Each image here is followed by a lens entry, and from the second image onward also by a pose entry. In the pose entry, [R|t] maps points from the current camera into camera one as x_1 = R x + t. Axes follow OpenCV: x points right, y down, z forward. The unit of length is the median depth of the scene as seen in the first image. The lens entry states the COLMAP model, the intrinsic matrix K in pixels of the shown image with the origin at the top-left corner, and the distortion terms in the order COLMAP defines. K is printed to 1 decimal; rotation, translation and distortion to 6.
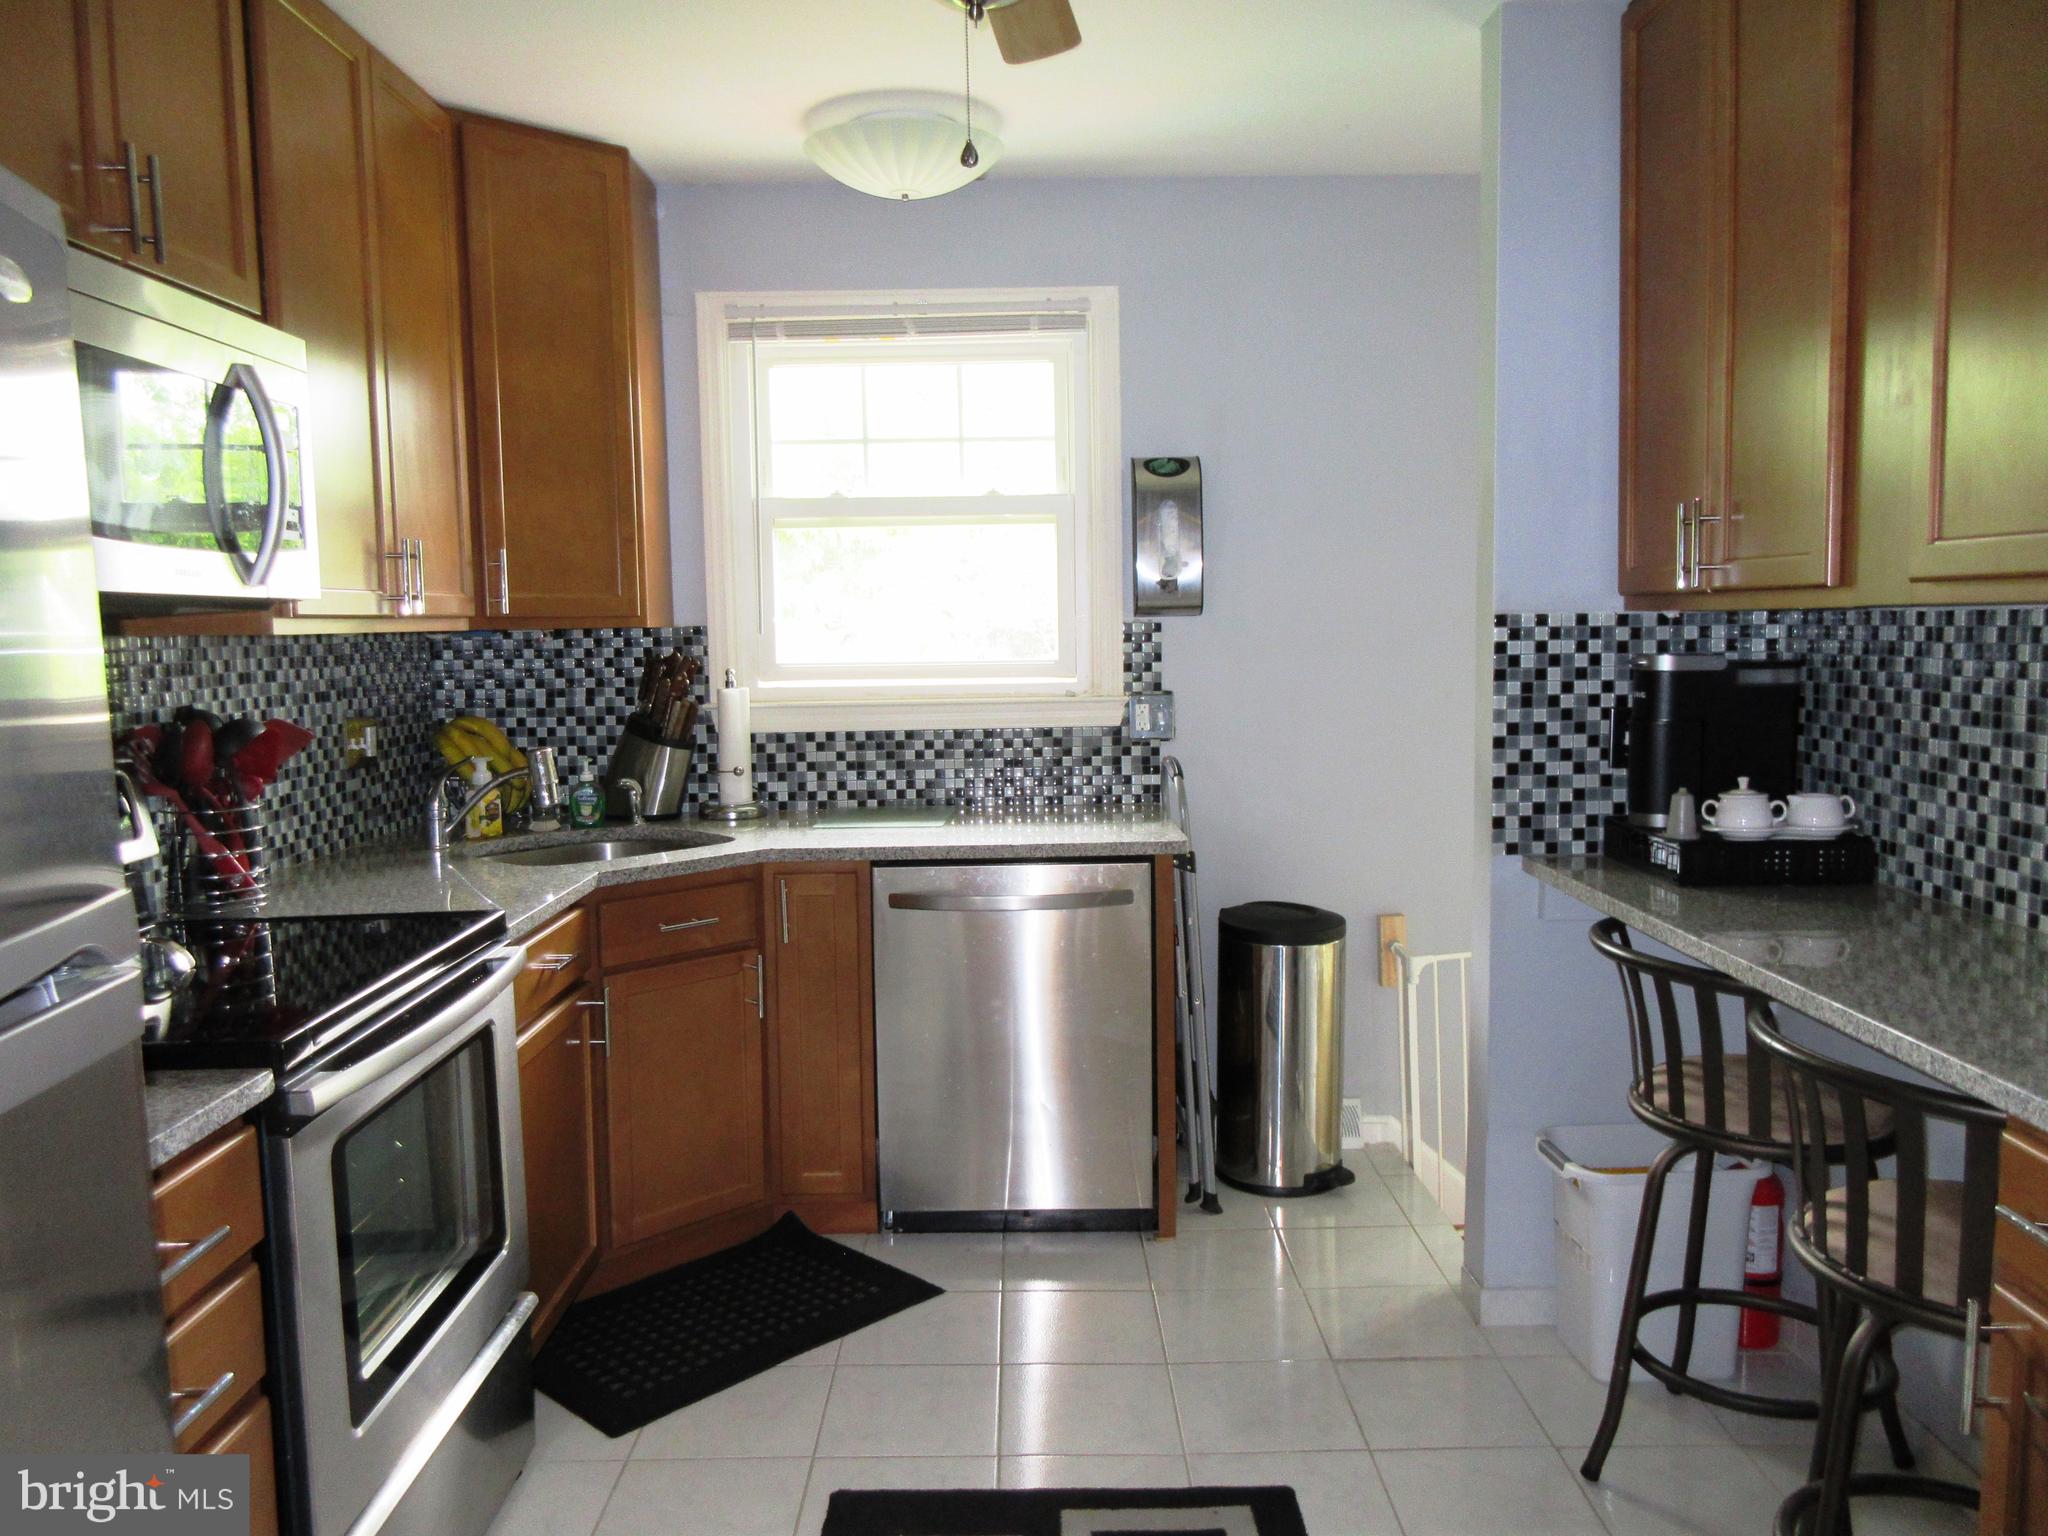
lens RADIAL K [[1516.7, 0, 1036.7], [0, 1516.7, 766.9], [0, 0, 1]] dist [0.005194, 0.001945]
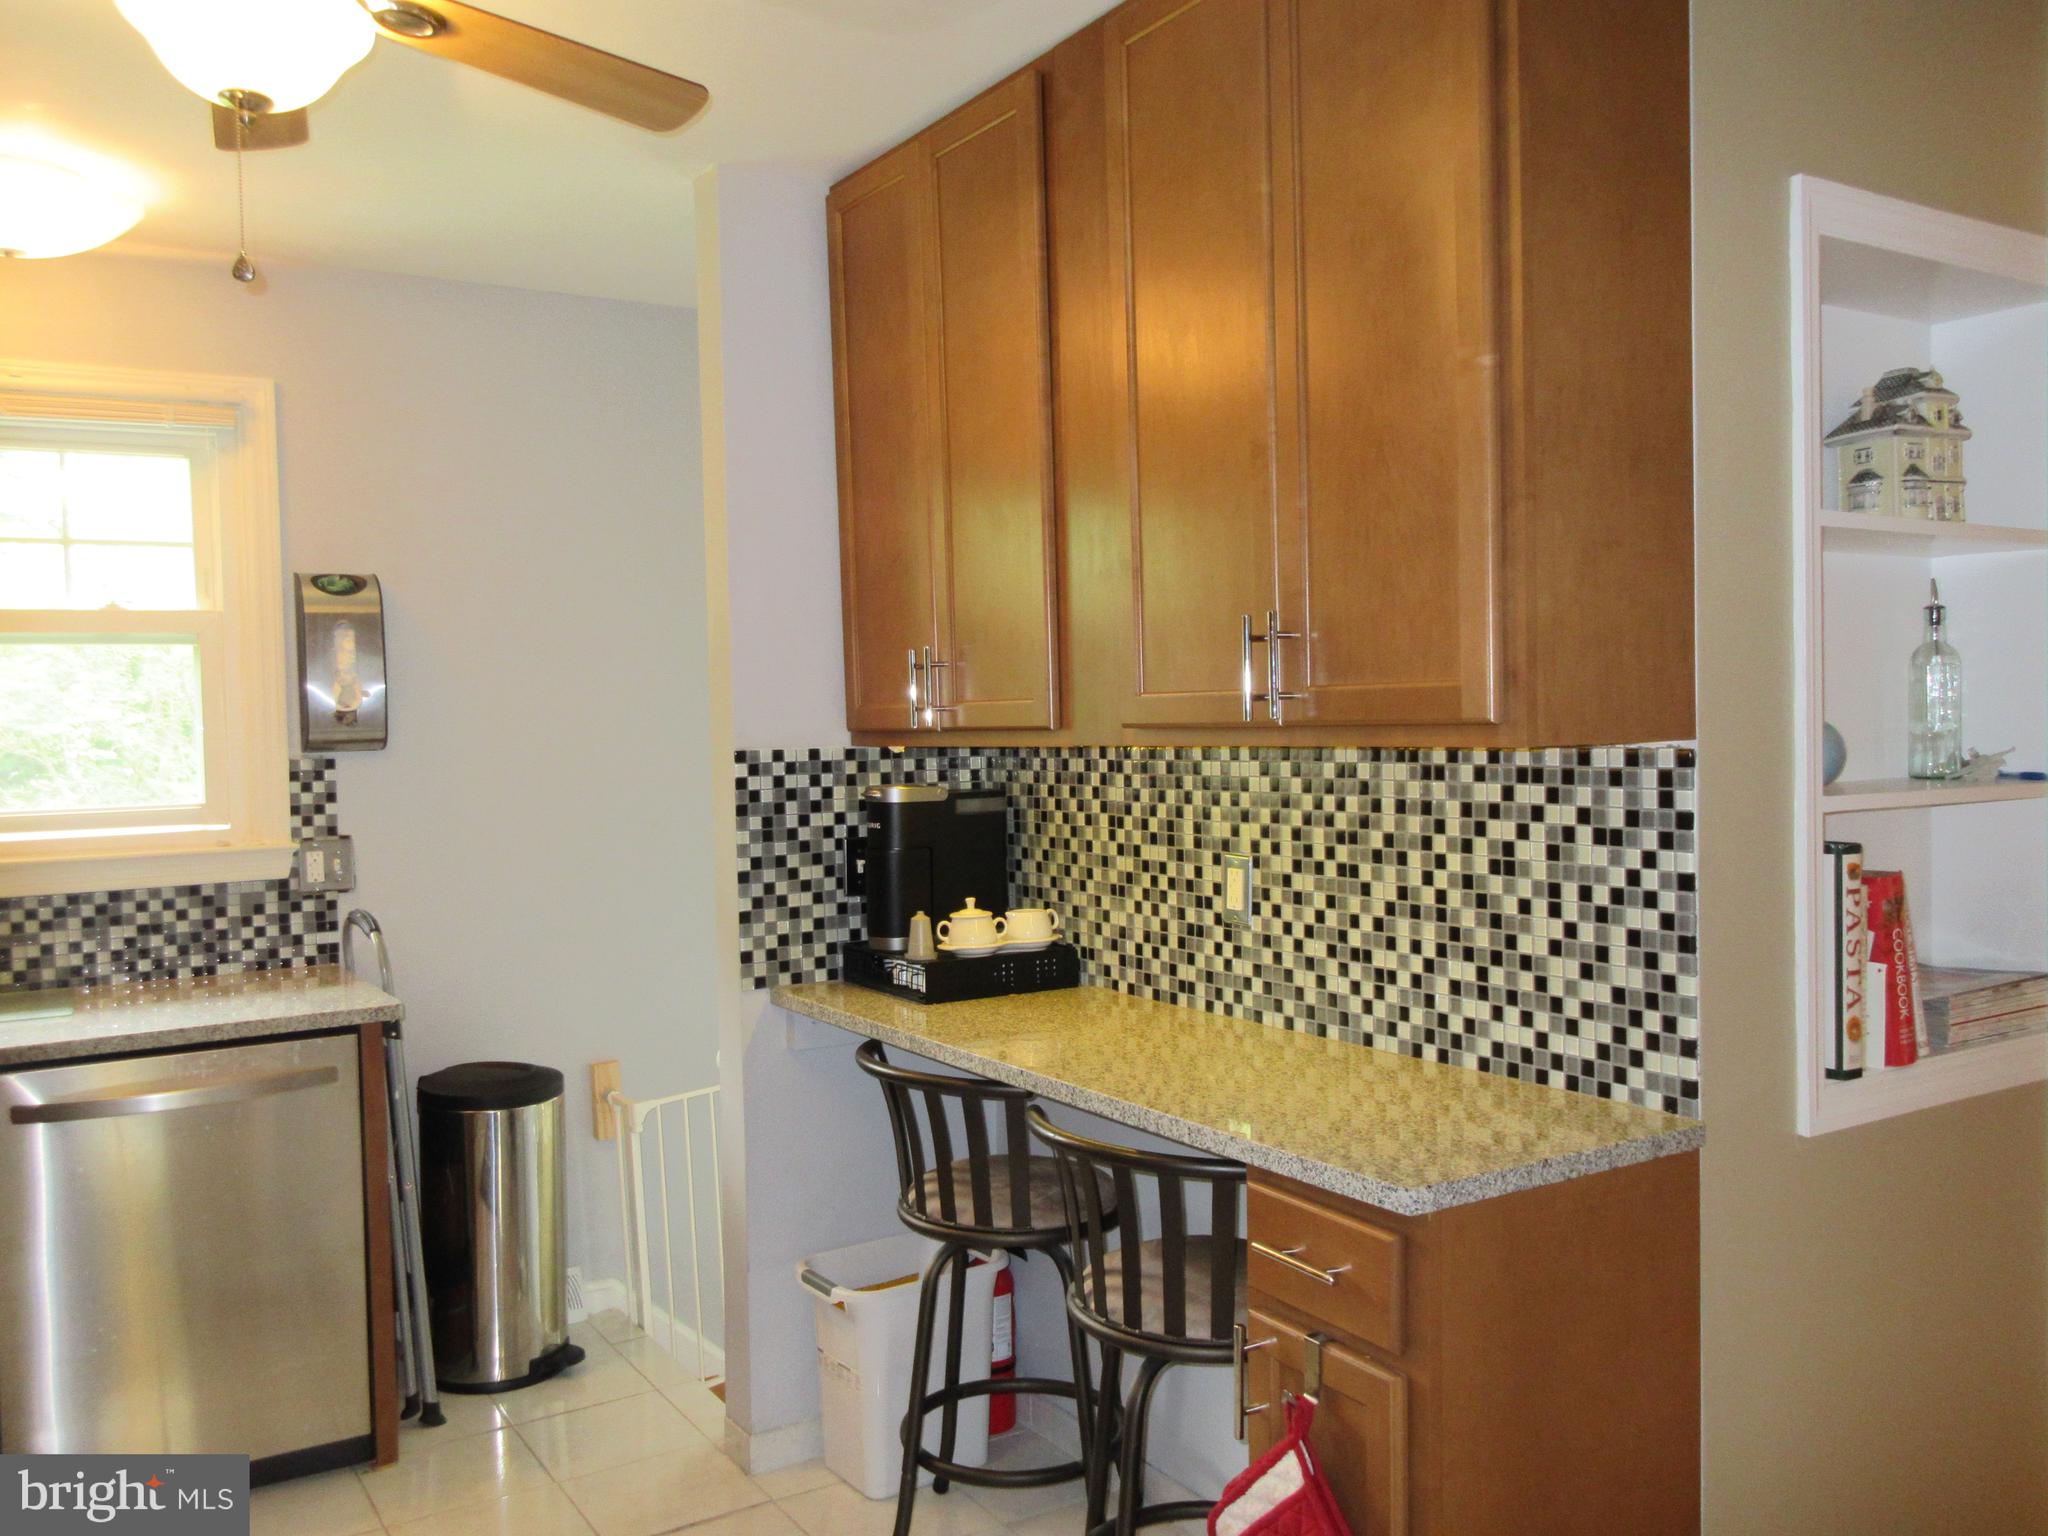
lens RADIAL K [[1674.2, 0, 994.7], [0, 1674.2, 773.4], [0, 0, 1]] dist [0.010537, 0.011155]
pose [[0.859024, -0.022593, 0.511437, -0.106467], [0.058828, 0.996764, -0.054777, -0.012681], [-0.508545, 0.077141, 0.857573, -0.037950]]
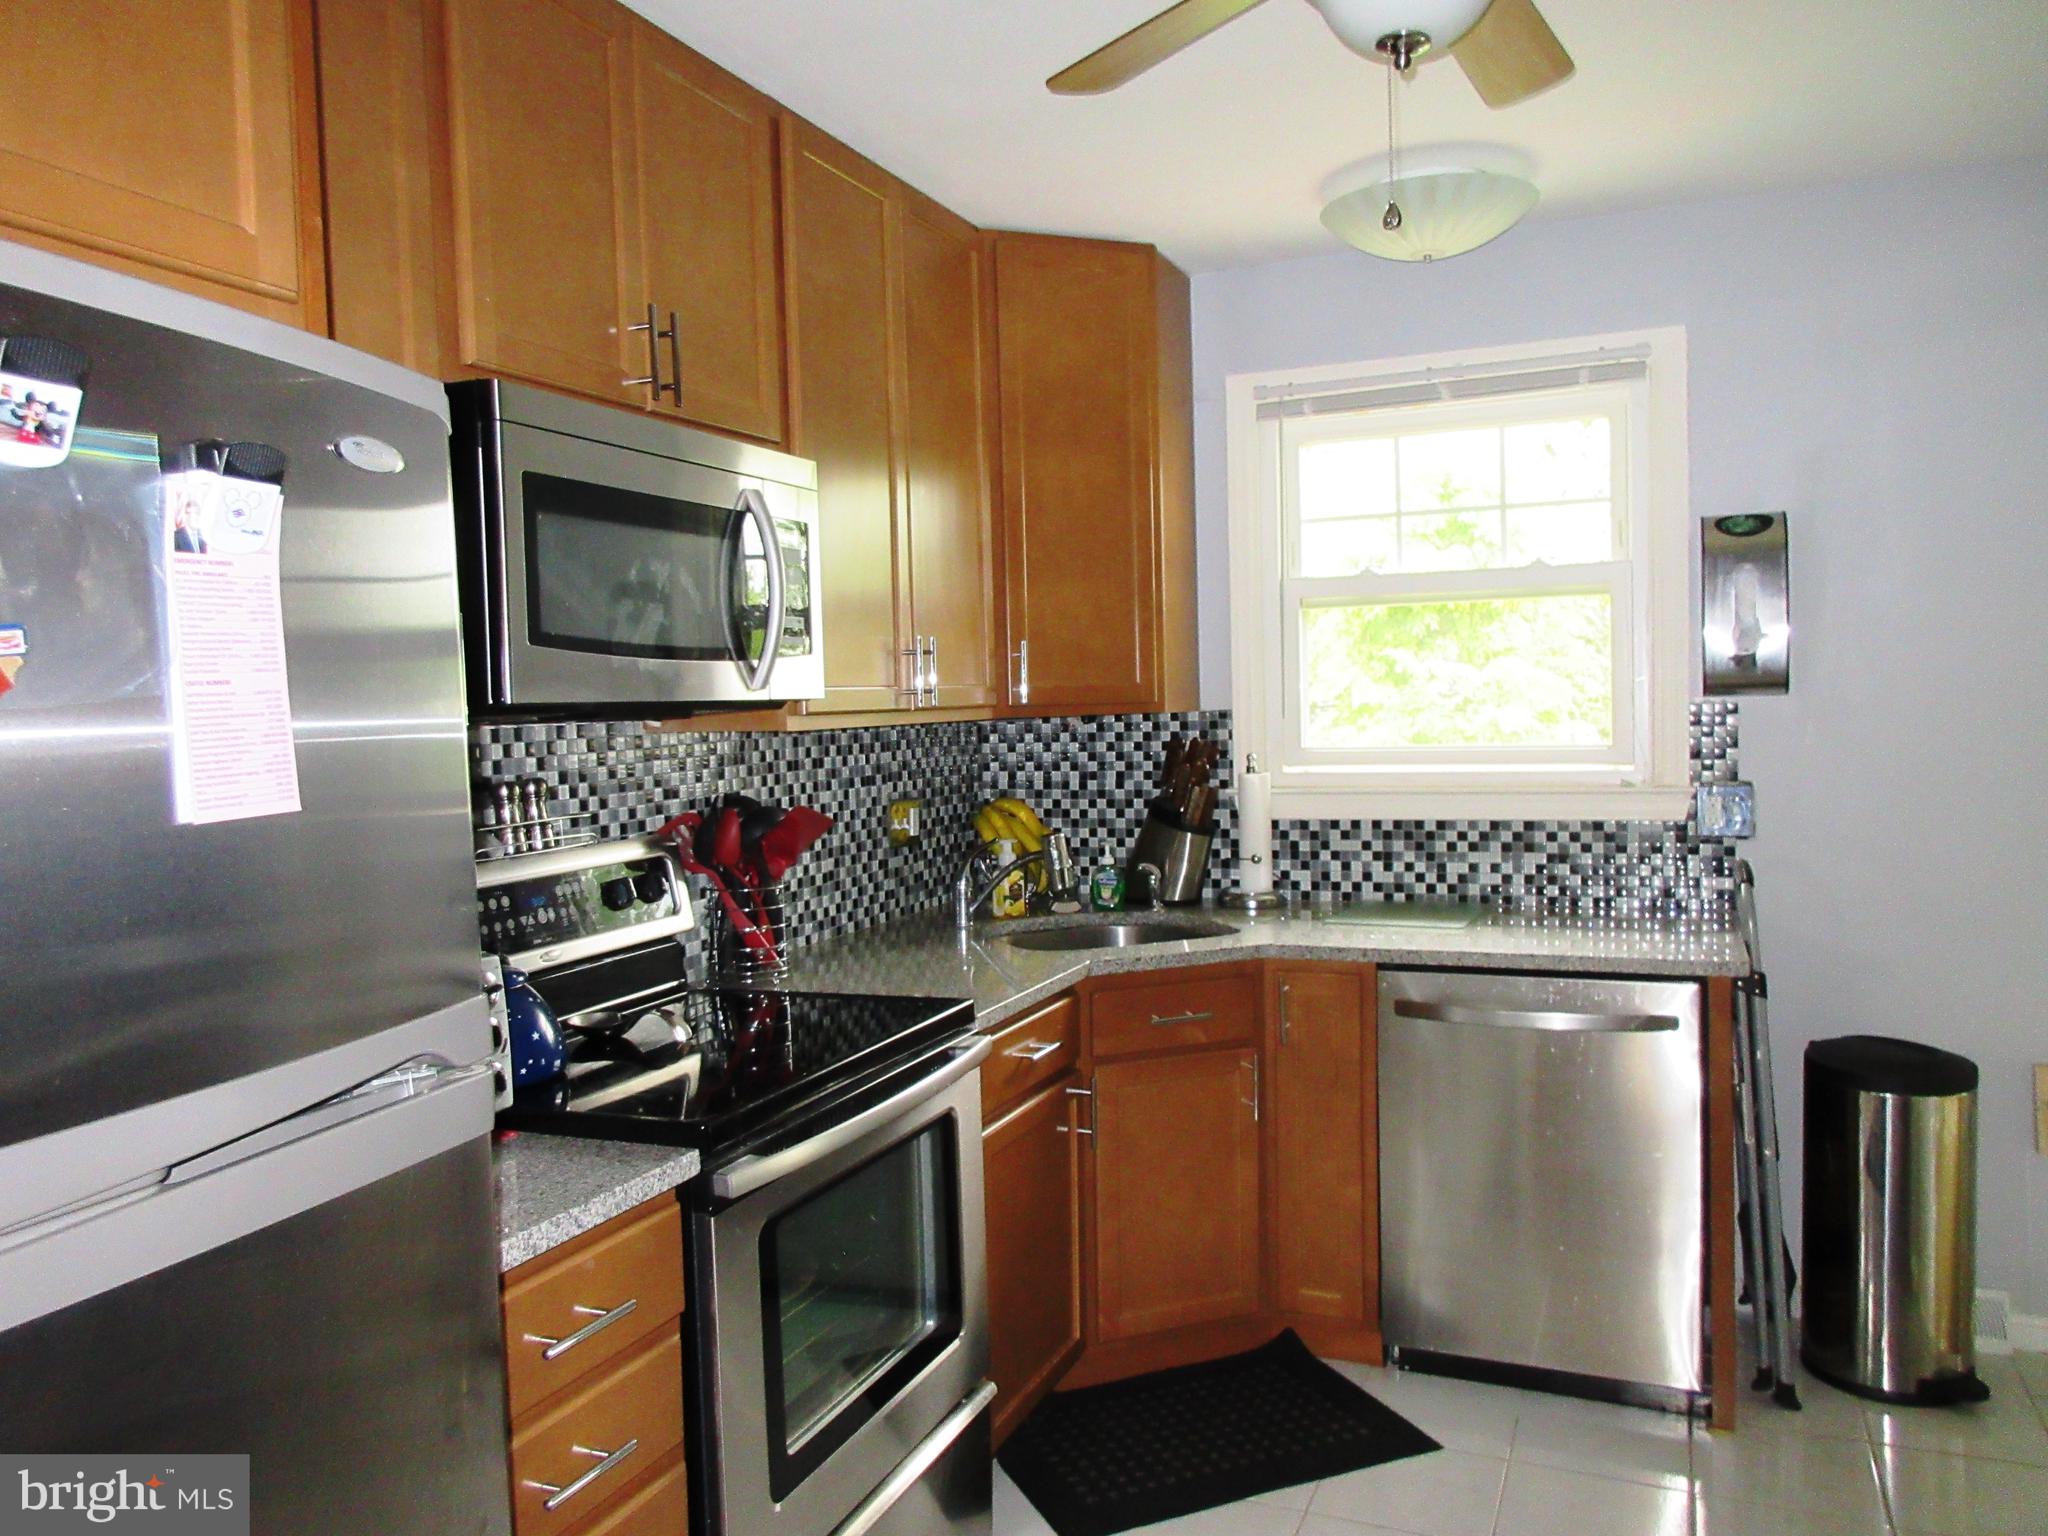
lens RADIAL K [[1516.7, 0, 1052.2], [0, 1516.7, 764.2], [0, 0, 1]] dist [0.005194, 0.001945]
pose [[0.918796, 0.008885, -0.394633, 0.079166], [-0.025701, 0.998972, -0.037348, -0.021476], [0.393896, 0.044458, 0.918079, 0.059504]]
